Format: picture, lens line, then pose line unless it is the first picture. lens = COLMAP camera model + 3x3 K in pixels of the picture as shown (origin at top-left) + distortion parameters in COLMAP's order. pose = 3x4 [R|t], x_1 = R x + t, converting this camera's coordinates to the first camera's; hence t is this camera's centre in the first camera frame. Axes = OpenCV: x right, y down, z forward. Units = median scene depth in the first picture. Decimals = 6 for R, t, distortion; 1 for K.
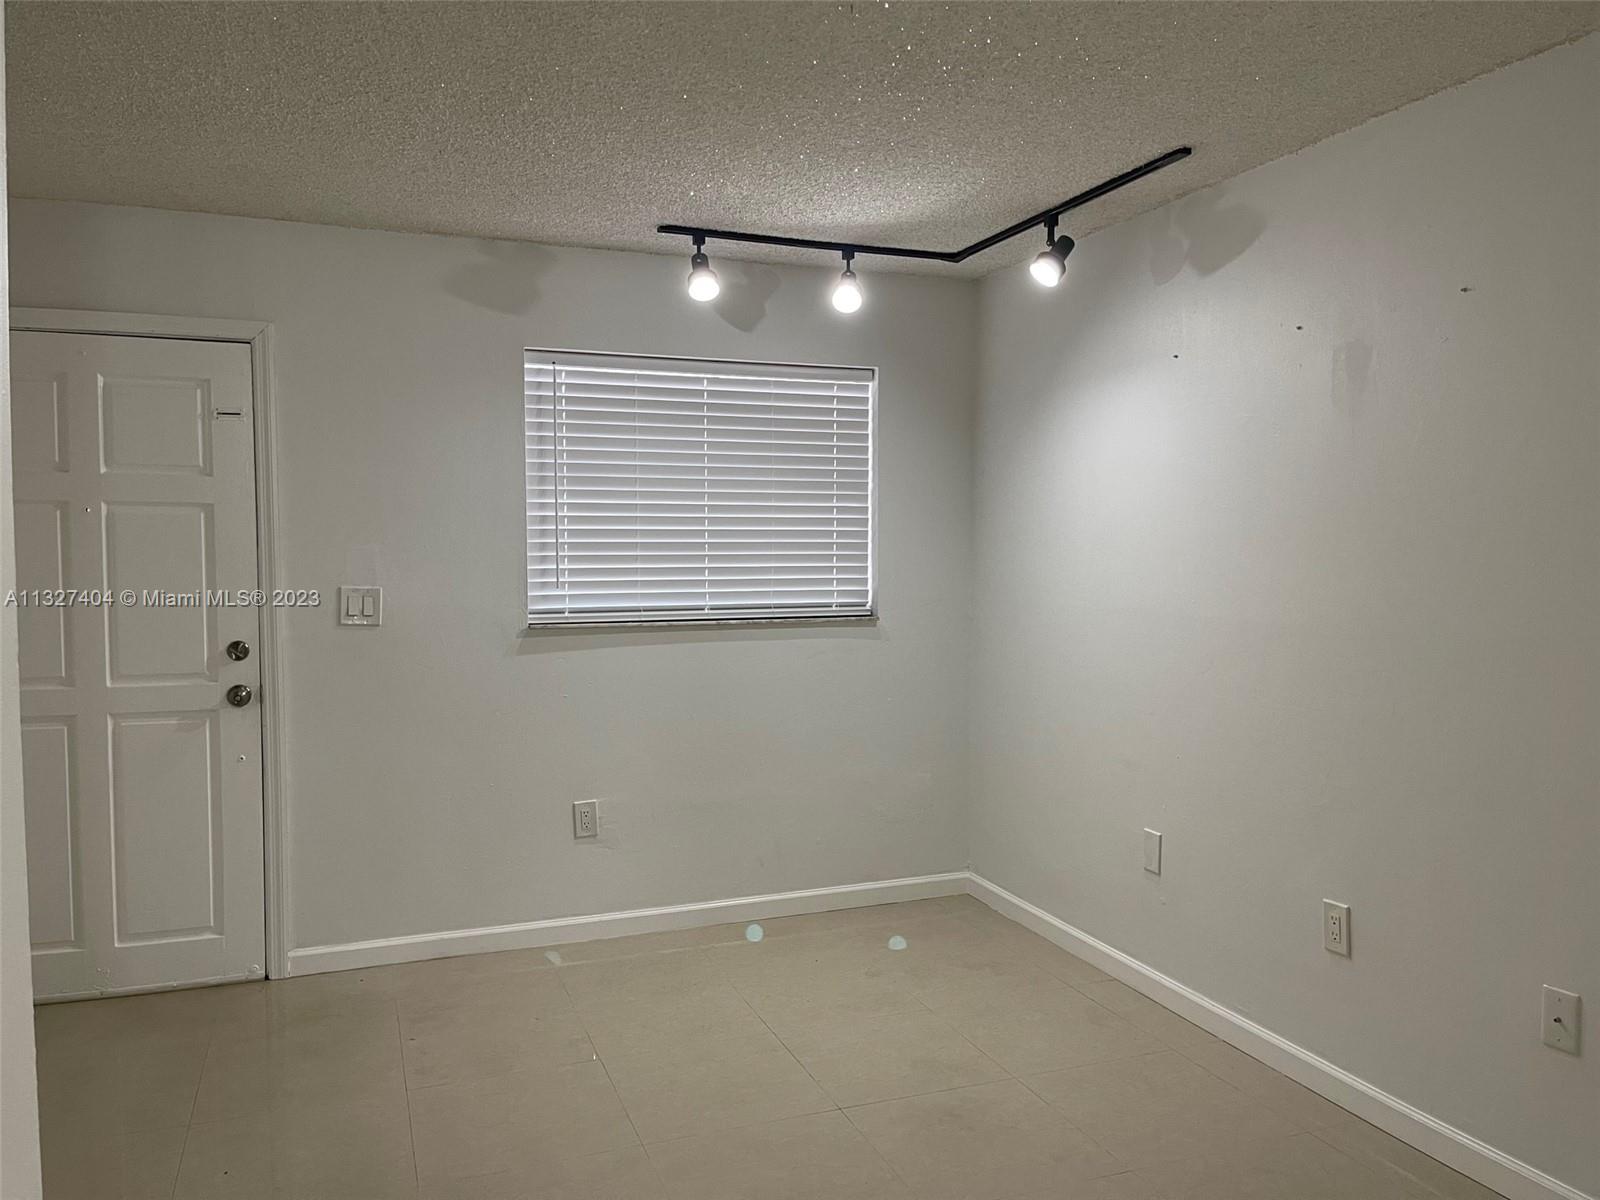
lens RADIAL K [[1205.4, 0, 809.3], [0, 1205.4, 602.1], [0, 0, 1]] dist [0.016314, -0.000471]
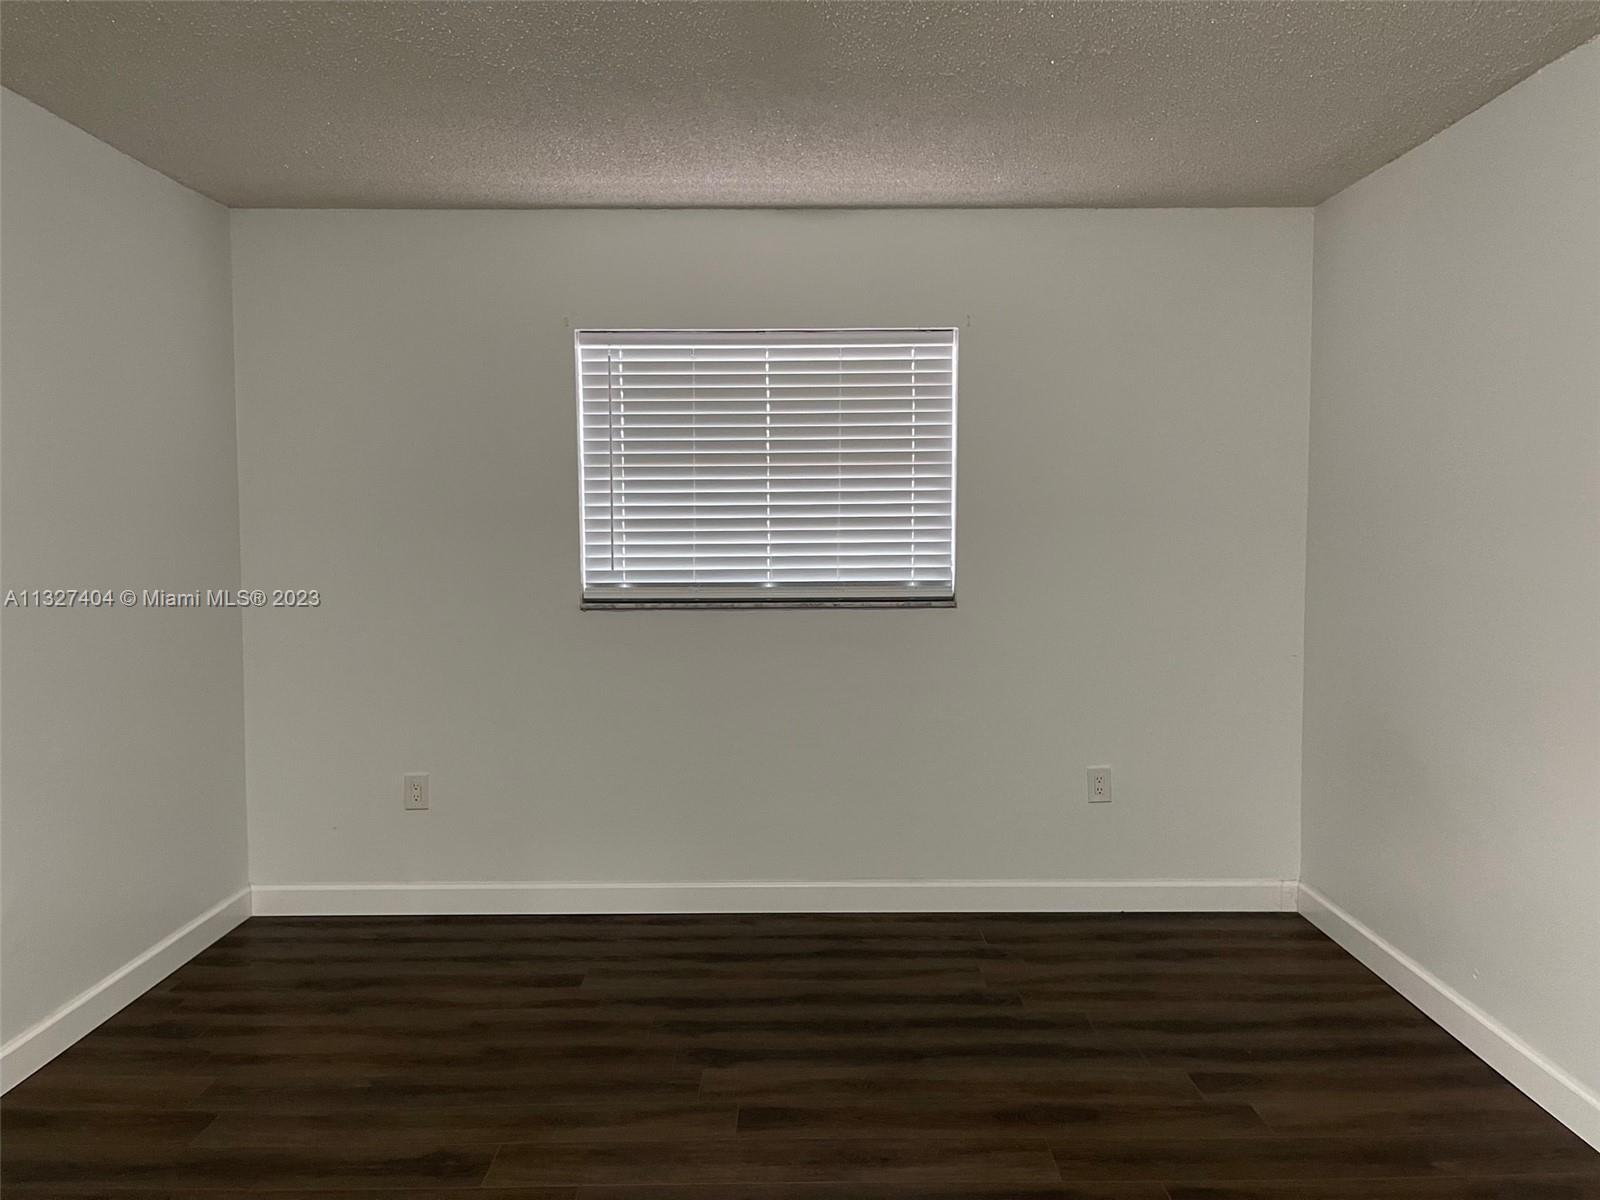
lens RADIAL K [[1205.4, 0, 802.1], [0, 1205.4, 595.5], [0, 0, 1]] dist [0.016314, -0.000471]
pose [[0.937680, 0.013985, -0.347219, 0.296885], [-0.008353, 0.999808, 0.017711, -0.004308], [0.347400, -0.013707, 0.937617, 0.098395]]
